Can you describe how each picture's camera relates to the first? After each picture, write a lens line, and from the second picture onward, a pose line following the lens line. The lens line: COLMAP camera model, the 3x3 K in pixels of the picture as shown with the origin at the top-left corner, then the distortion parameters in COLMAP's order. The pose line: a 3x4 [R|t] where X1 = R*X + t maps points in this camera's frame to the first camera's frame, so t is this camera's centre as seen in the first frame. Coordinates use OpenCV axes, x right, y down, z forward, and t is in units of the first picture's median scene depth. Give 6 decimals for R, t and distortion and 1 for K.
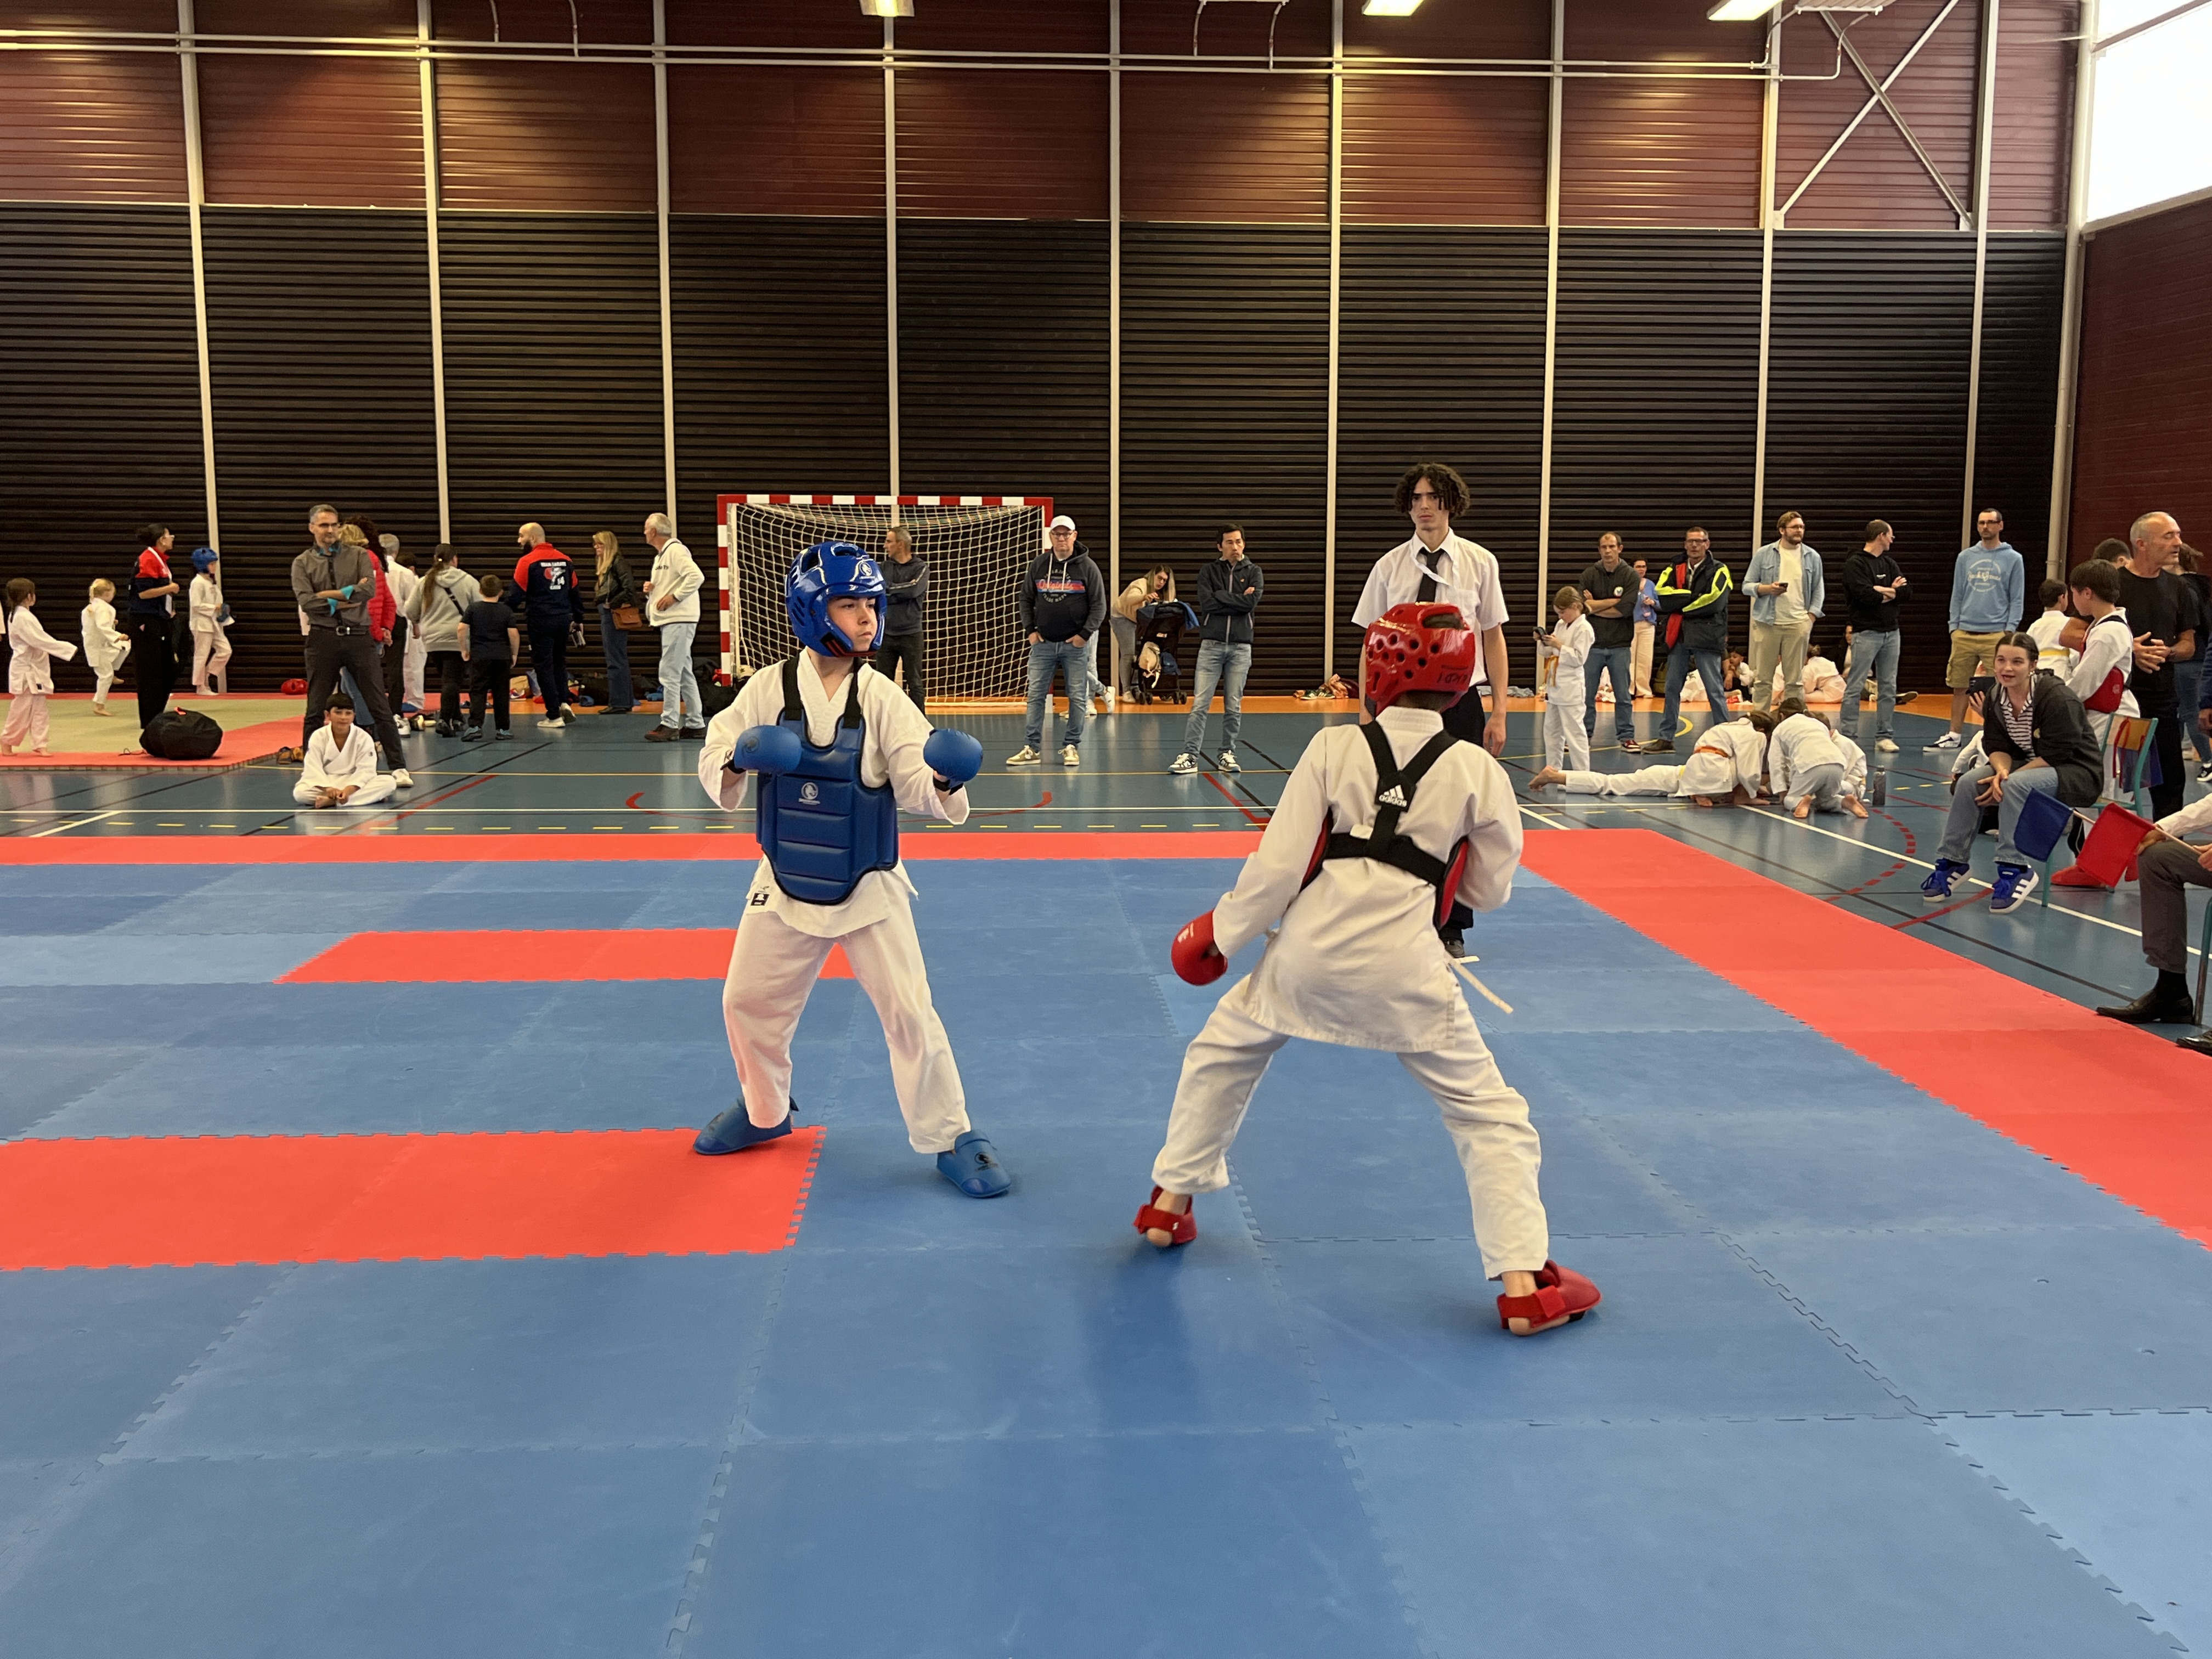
lens RADIAL K [[2188.4, 0, 1145.3], [0, 2188.4, 860.3], [0, 0, 1]] dist [0.023595, 0.000000]
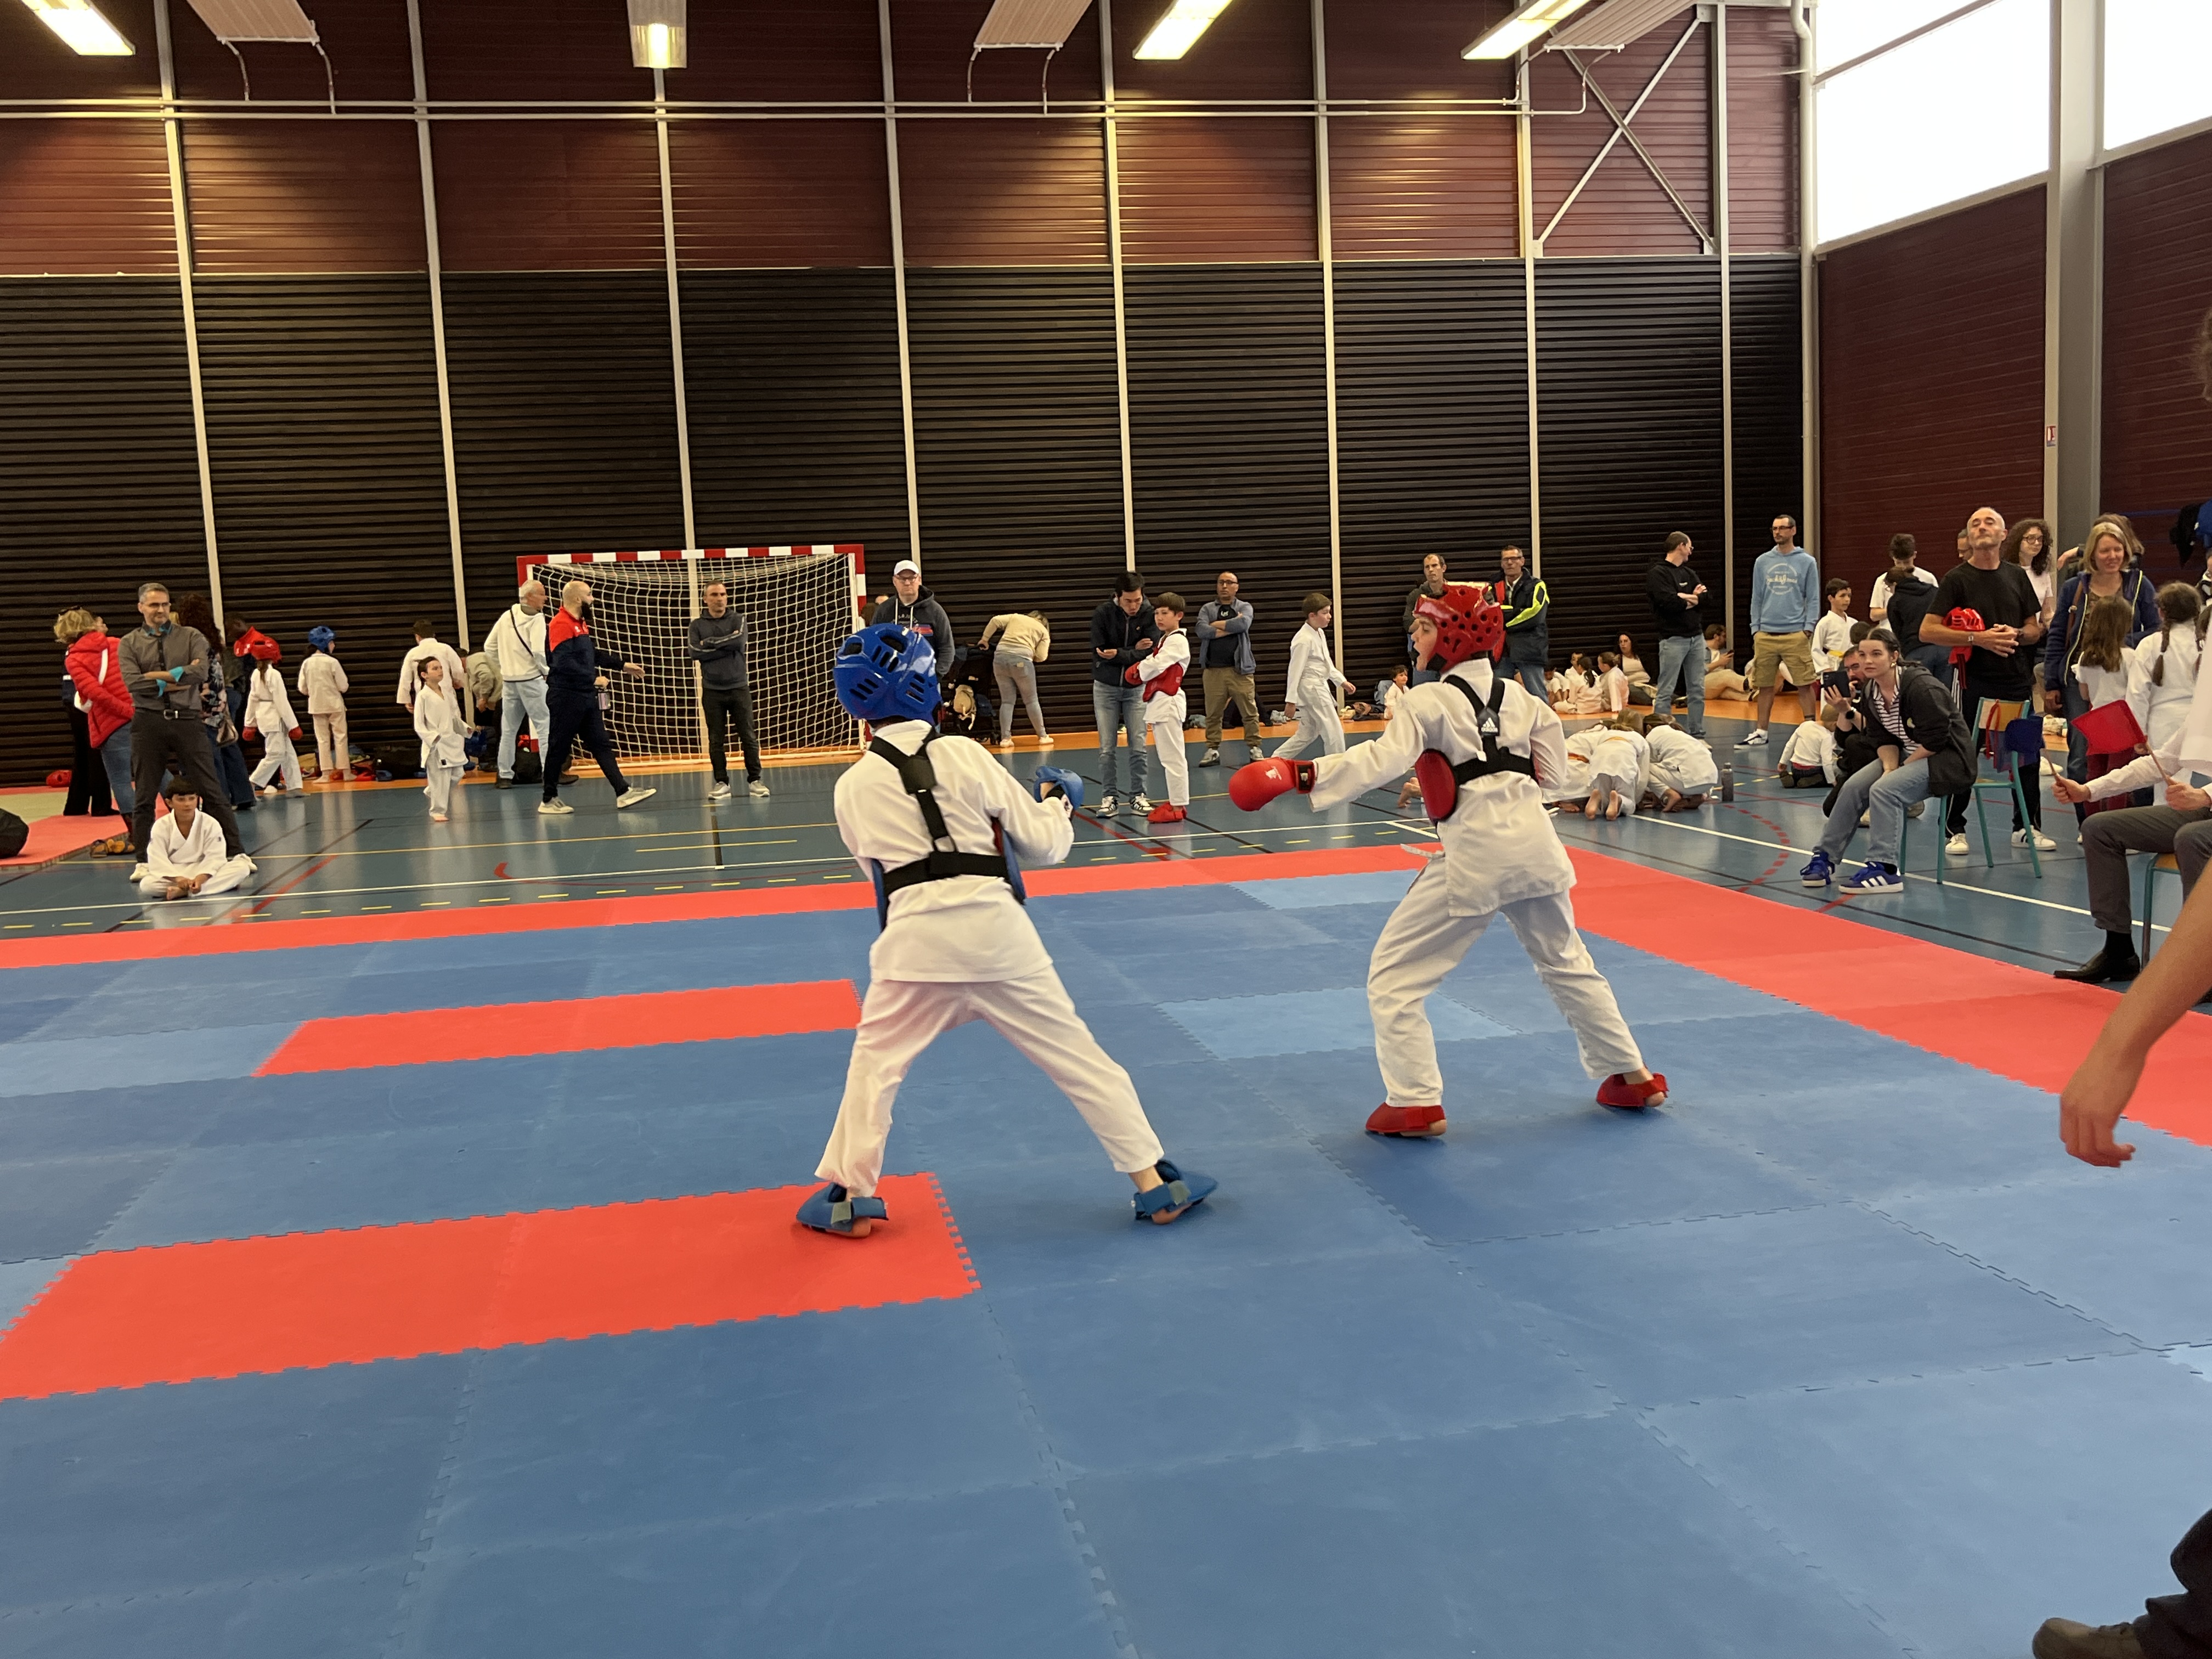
lens RADIAL K [[2188.4, 0, 1148.3], [0, 2188.4, 855.6], [0, 0, 1]] dist [0.023595, 0.000000]
pose [[0.990355, -0.061867, 0.123970, -0.043591], [0.064381, 0.997791, -0.016373, 0.000150], [-0.122683, 0.024196, 0.992151, -0.000452]]
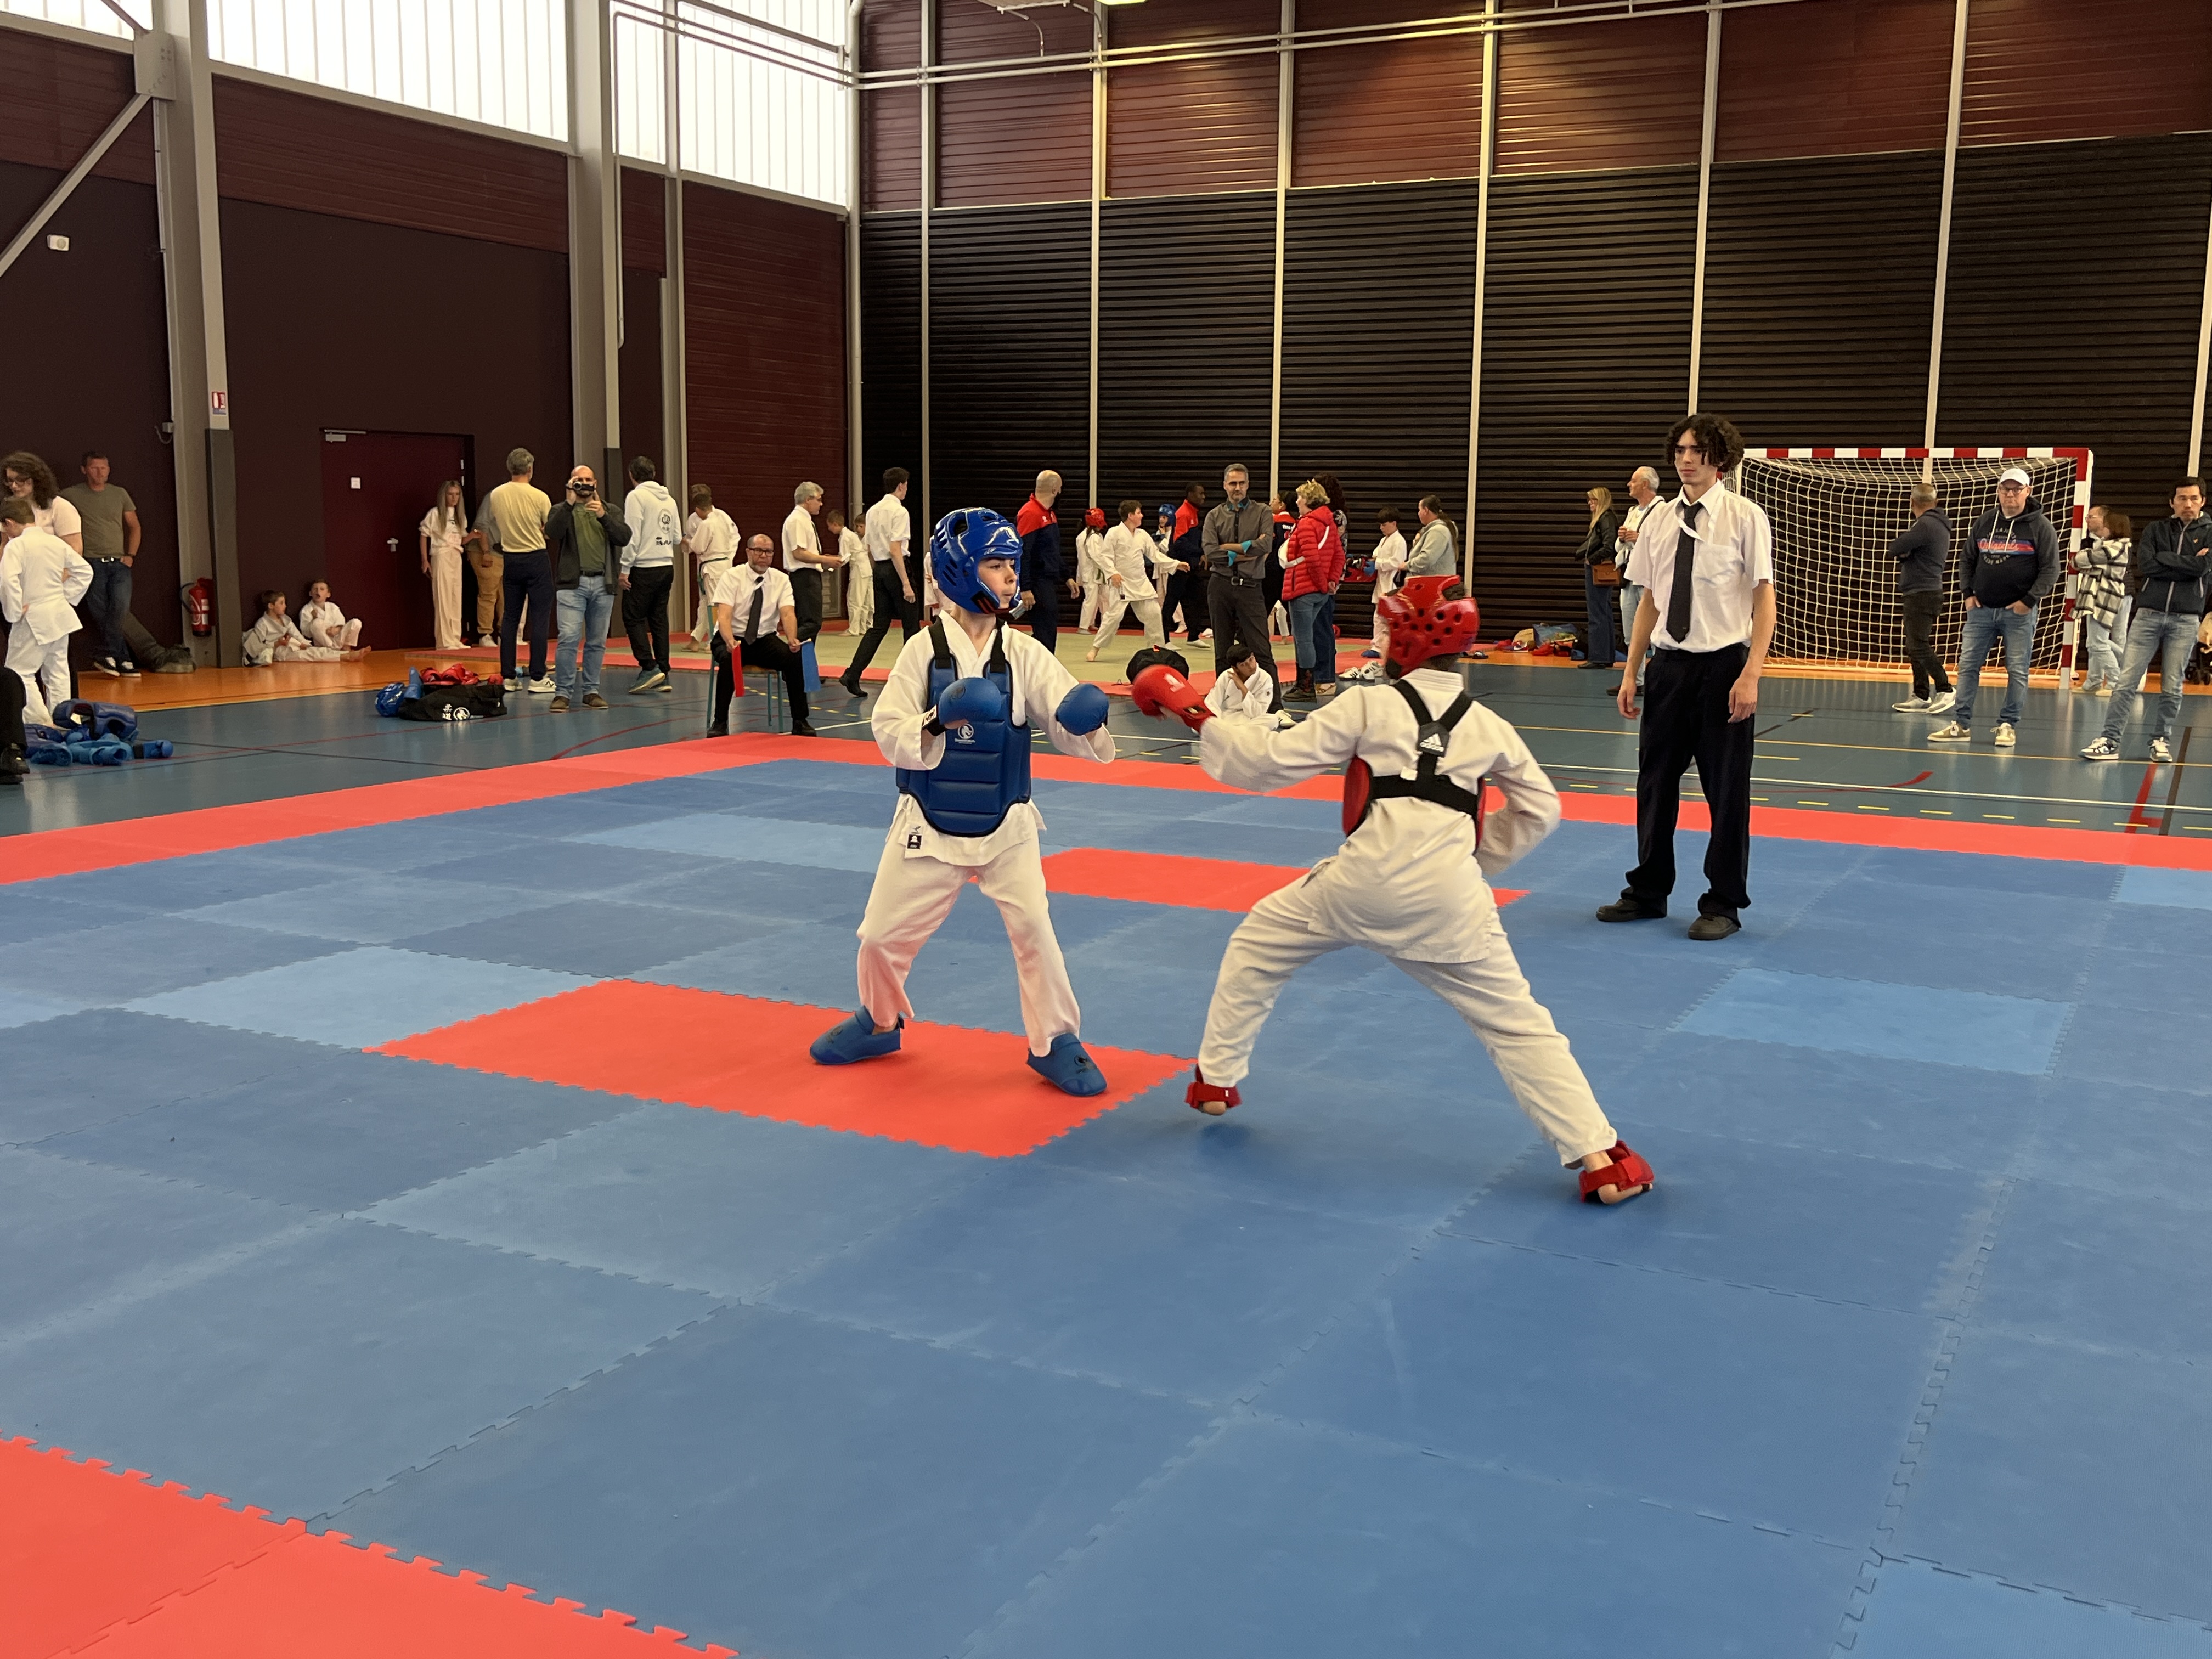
lens RADIAL K [[2188.4, 0, 1111.8], [0, 2188.4, 839.6], [0, 0, 1]] dist [0.023595, 0.000000]
pose [[0.851690, 0.086469, -0.516863, 0.091417], [-0.080945, 0.996163, 0.033273, -0.003713], [0.517757, 0.013499, 0.855421, 0.023736]]
